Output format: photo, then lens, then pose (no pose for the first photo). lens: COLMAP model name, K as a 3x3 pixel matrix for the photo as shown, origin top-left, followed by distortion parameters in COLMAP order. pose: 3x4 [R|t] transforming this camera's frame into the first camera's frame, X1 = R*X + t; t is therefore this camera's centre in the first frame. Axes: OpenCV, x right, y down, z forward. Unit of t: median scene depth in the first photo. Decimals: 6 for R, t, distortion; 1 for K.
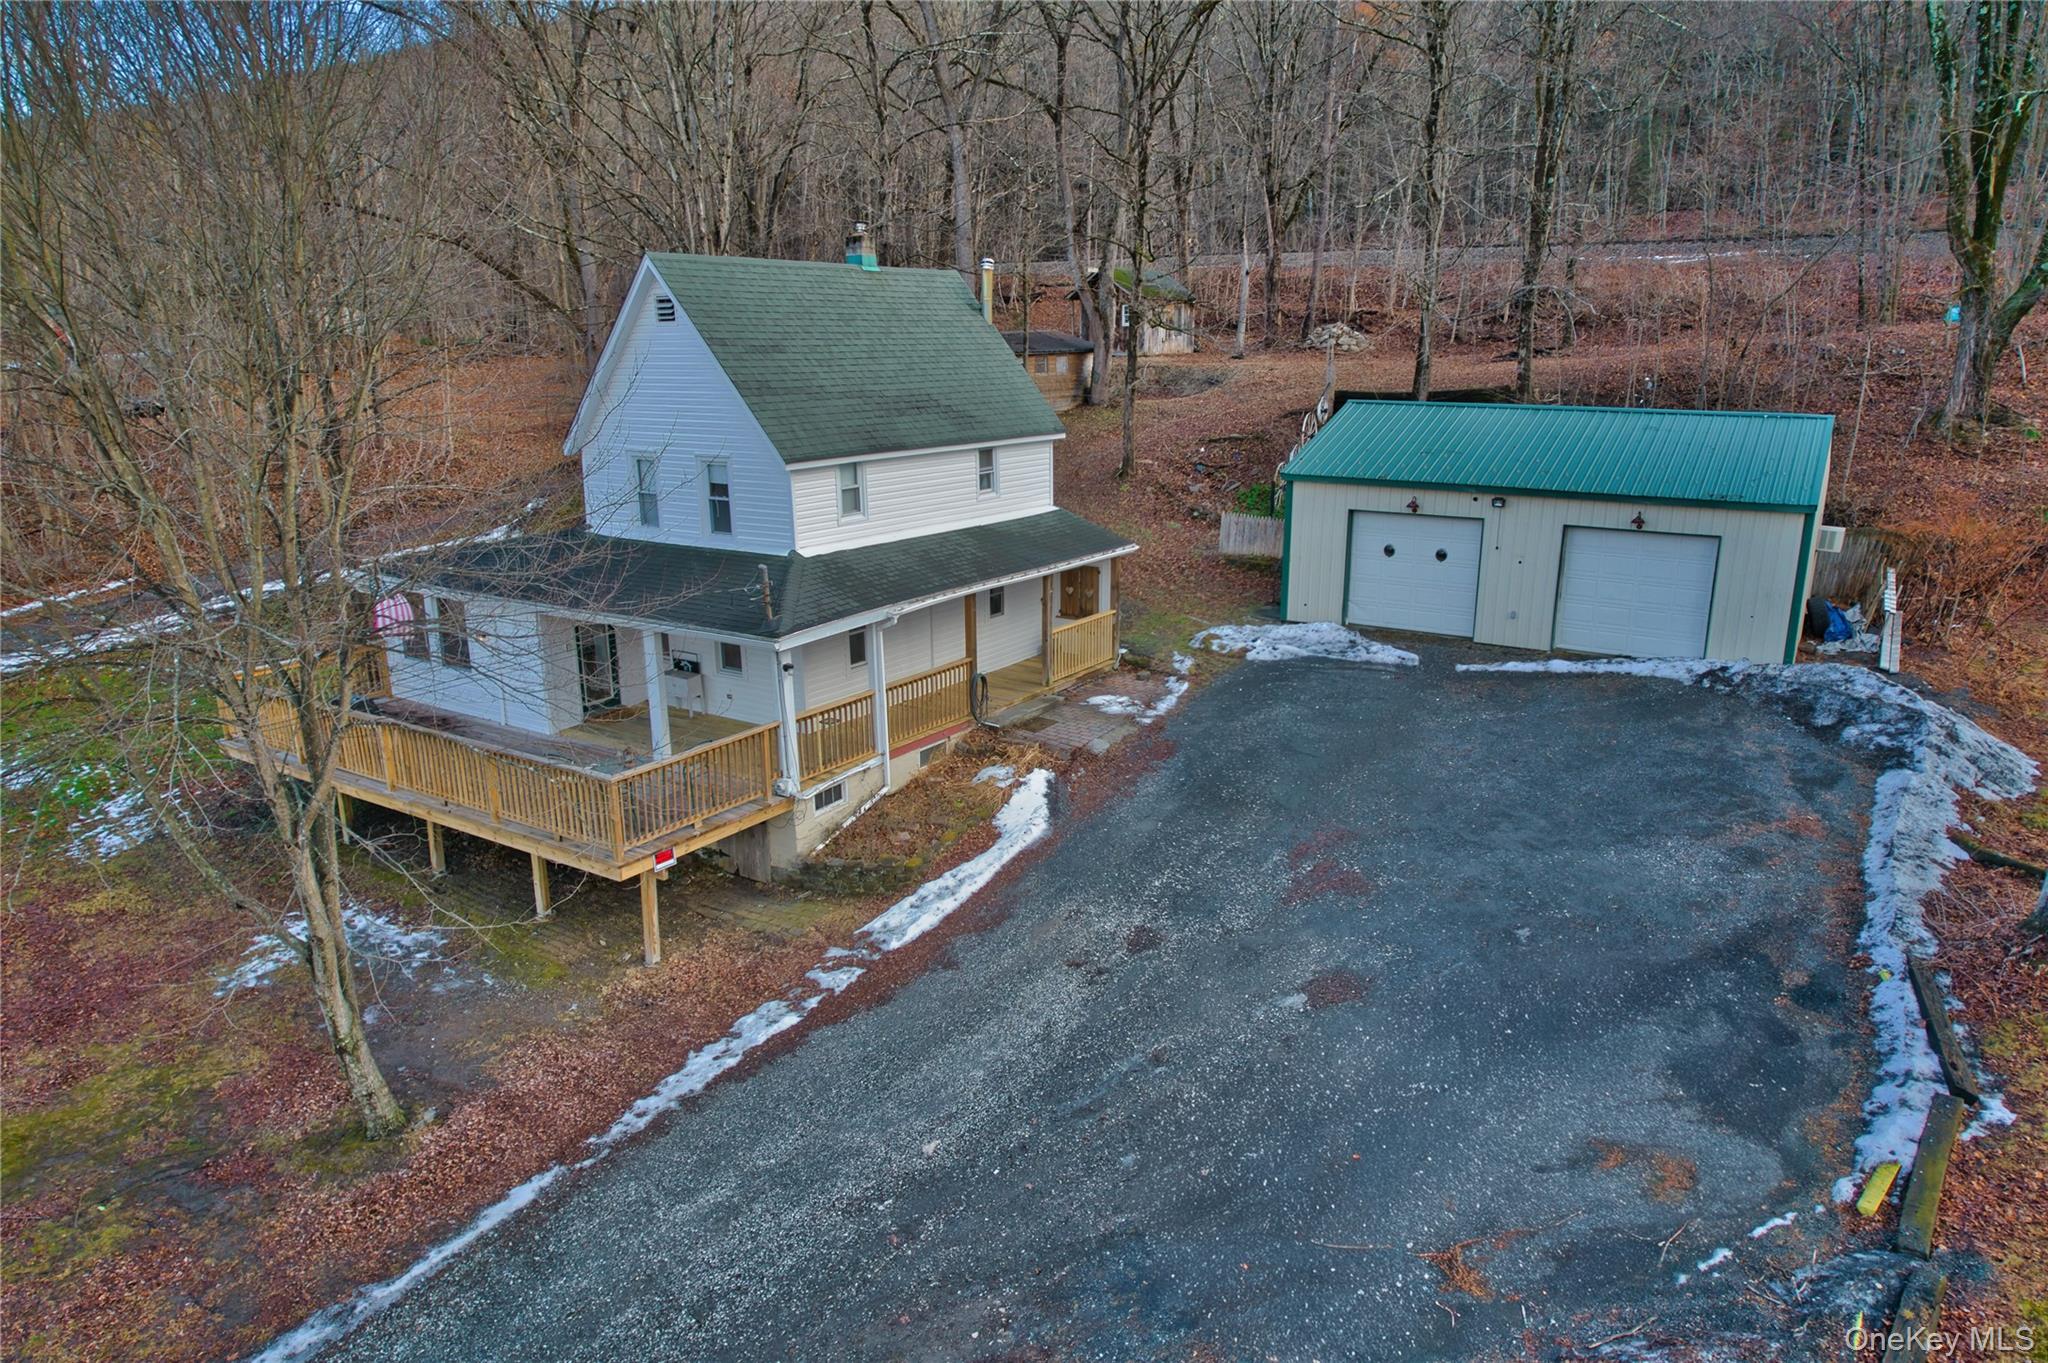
lens RADIAL K [[1316.1, 0, 1028.5], [0, 1316.1, 706.1], [0, 0, 1]] dist [-0.073013, 0.061740]
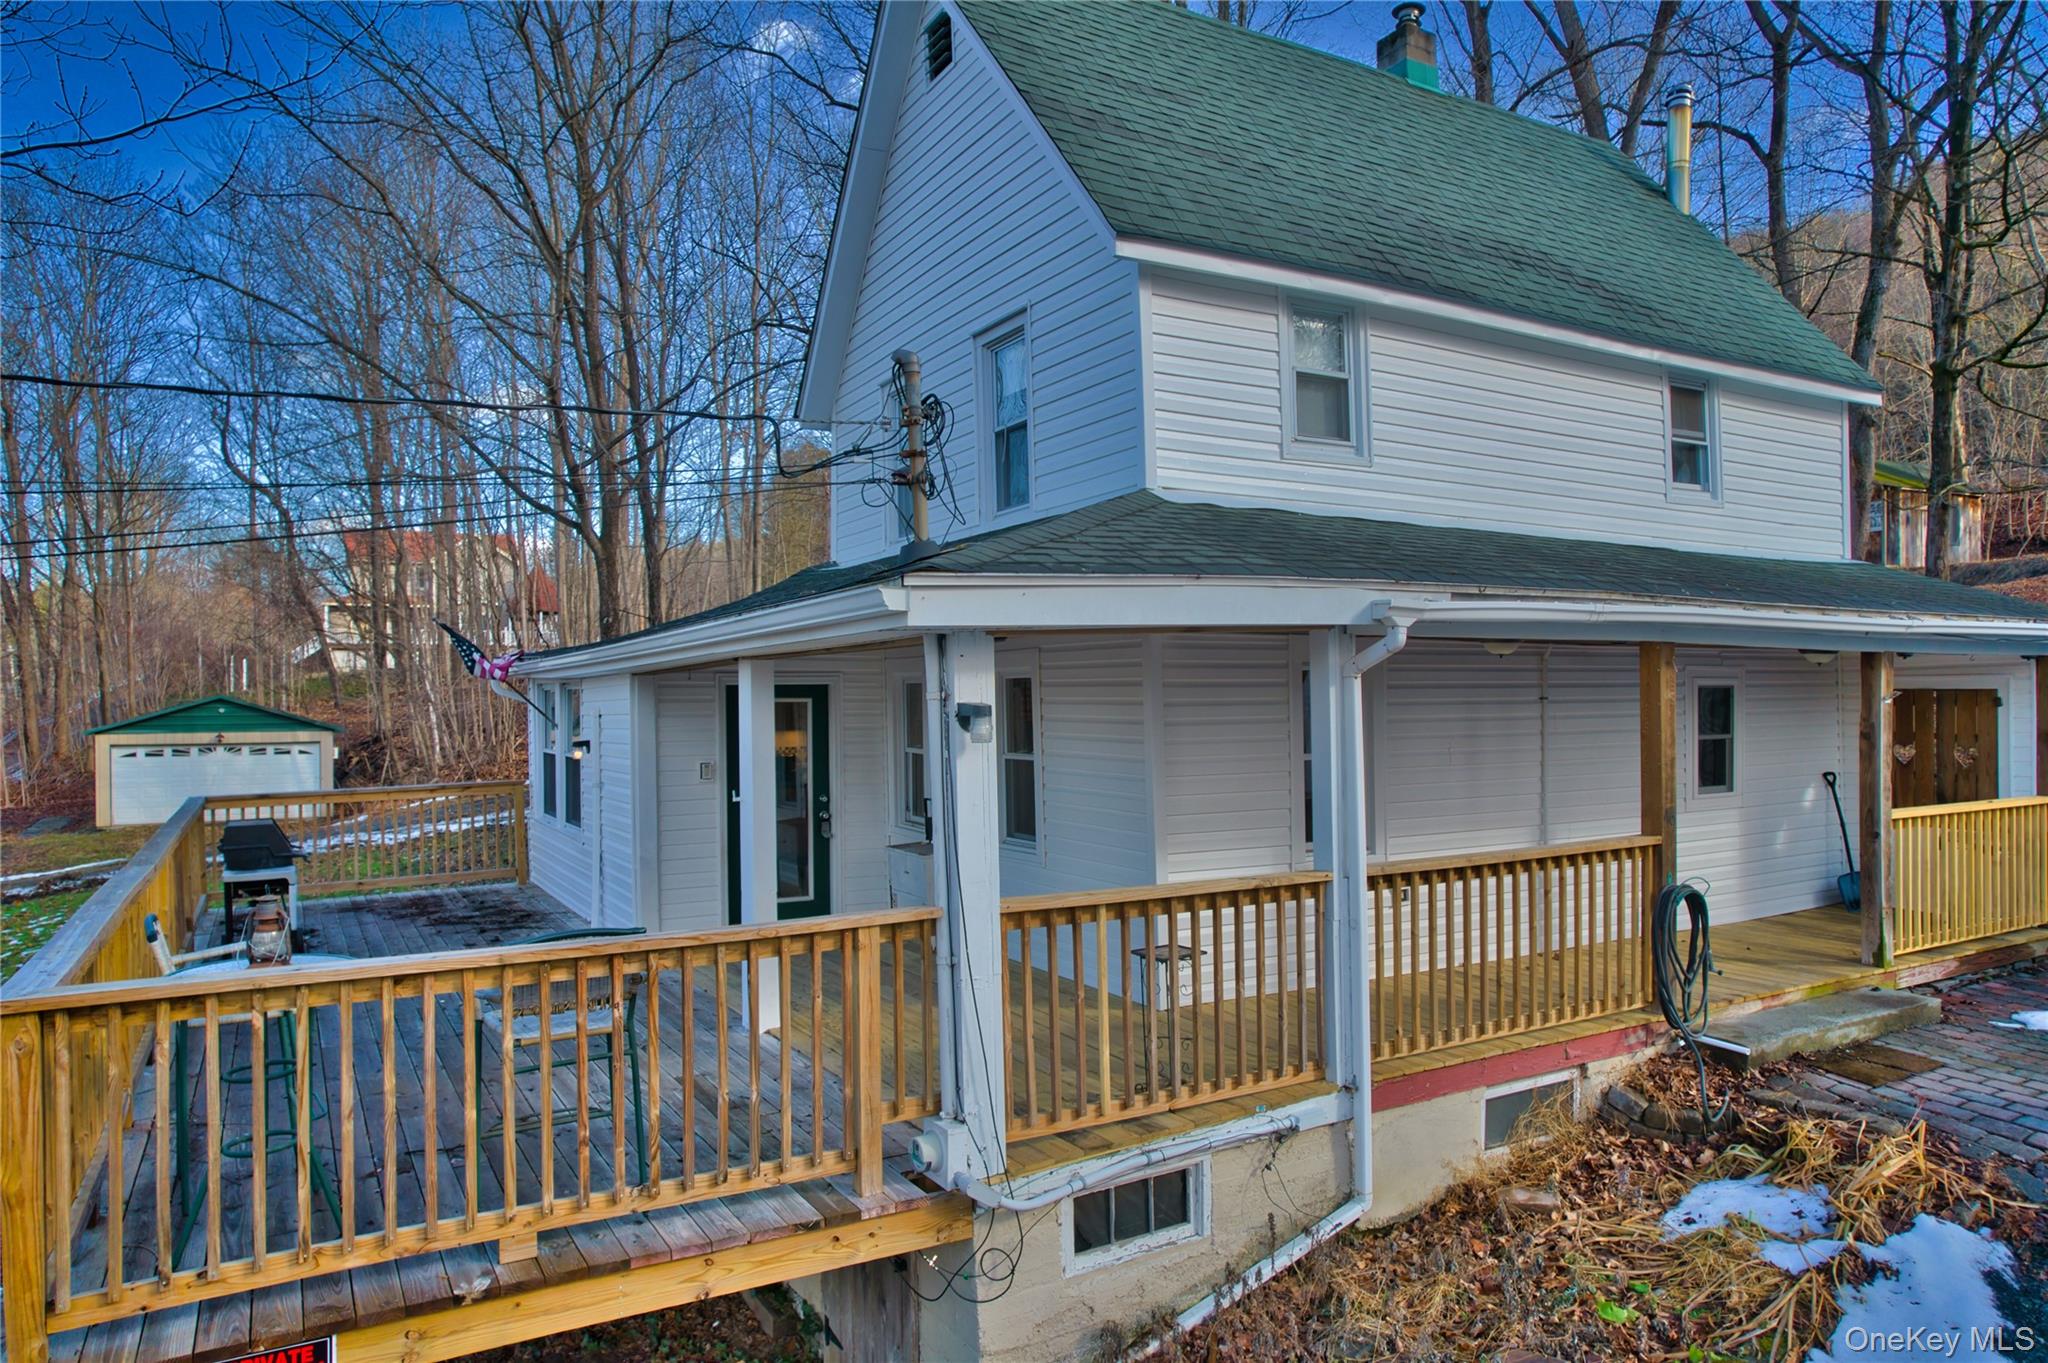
lens RADIAL K [[1316.1, 0, 1035.1], [0, 1316.1, 699.1], [0, 0, 1]] dist [-0.073013, 0.061740]
pose [[0.893718, -0.003784, -0.448613, -0.038195], [-0.115365, 0.964399, -0.237963, 0.028582], [0.433542, 0.264426, 0.861464, 0.653620]]
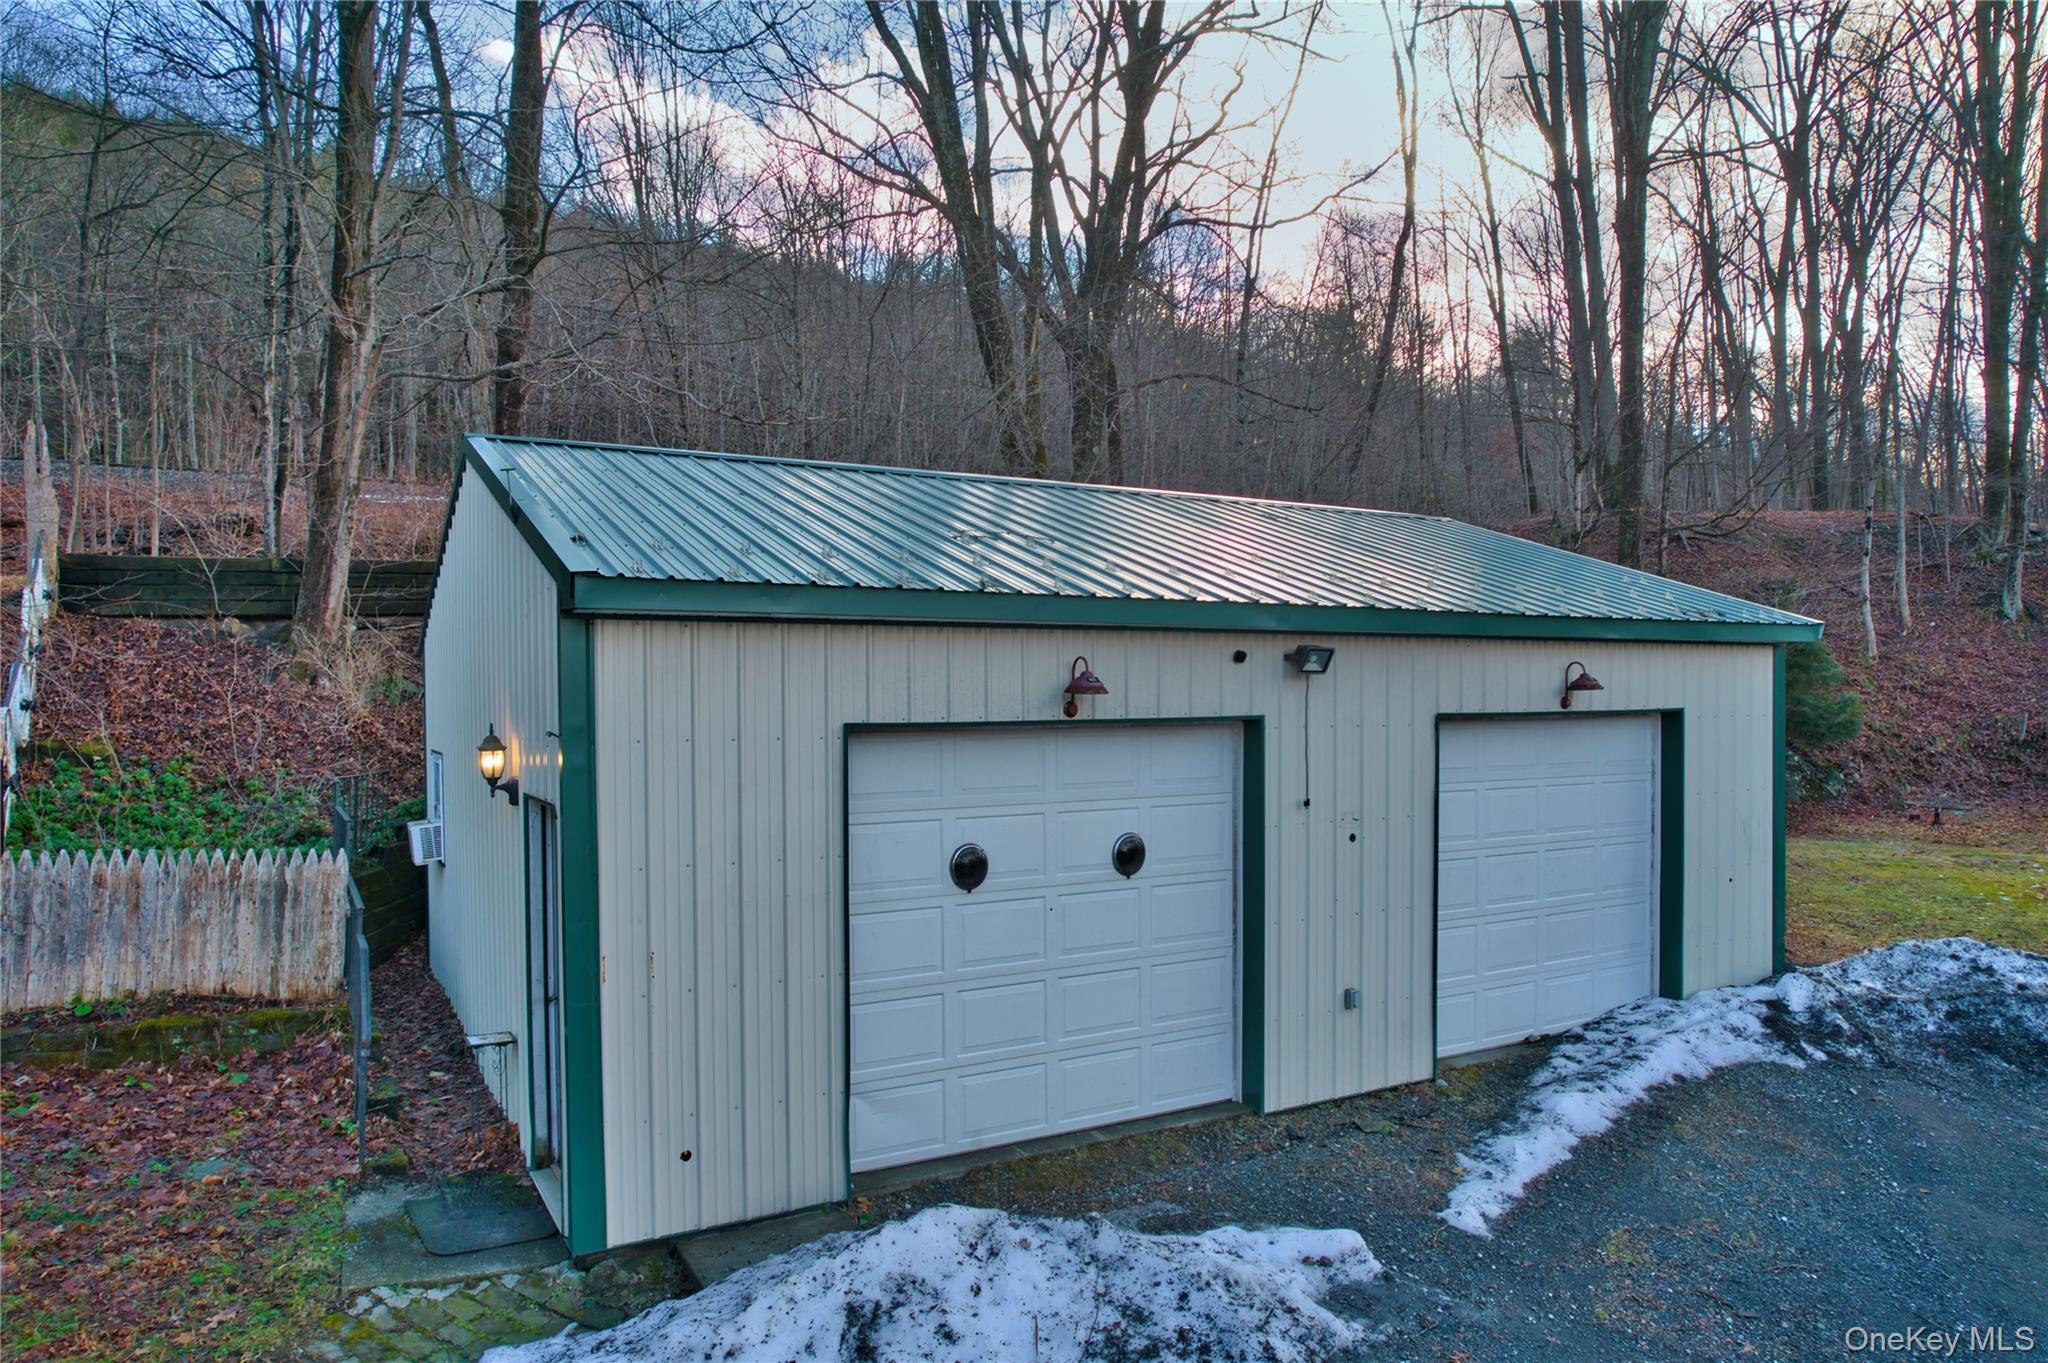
lens RADIAL K [[1316.1, 0, 1033.3], [0, 1316.1, 692.9], [0, 0, 1]] dist [-0.073013, 0.061740]
pose [[0.463655, 0.001824, 0.886014, 0.049074], [0.244544, 0.960891, -0.129950, -0.143018], [-0.851600, 0.276921, 0.445076, 1.065636]]
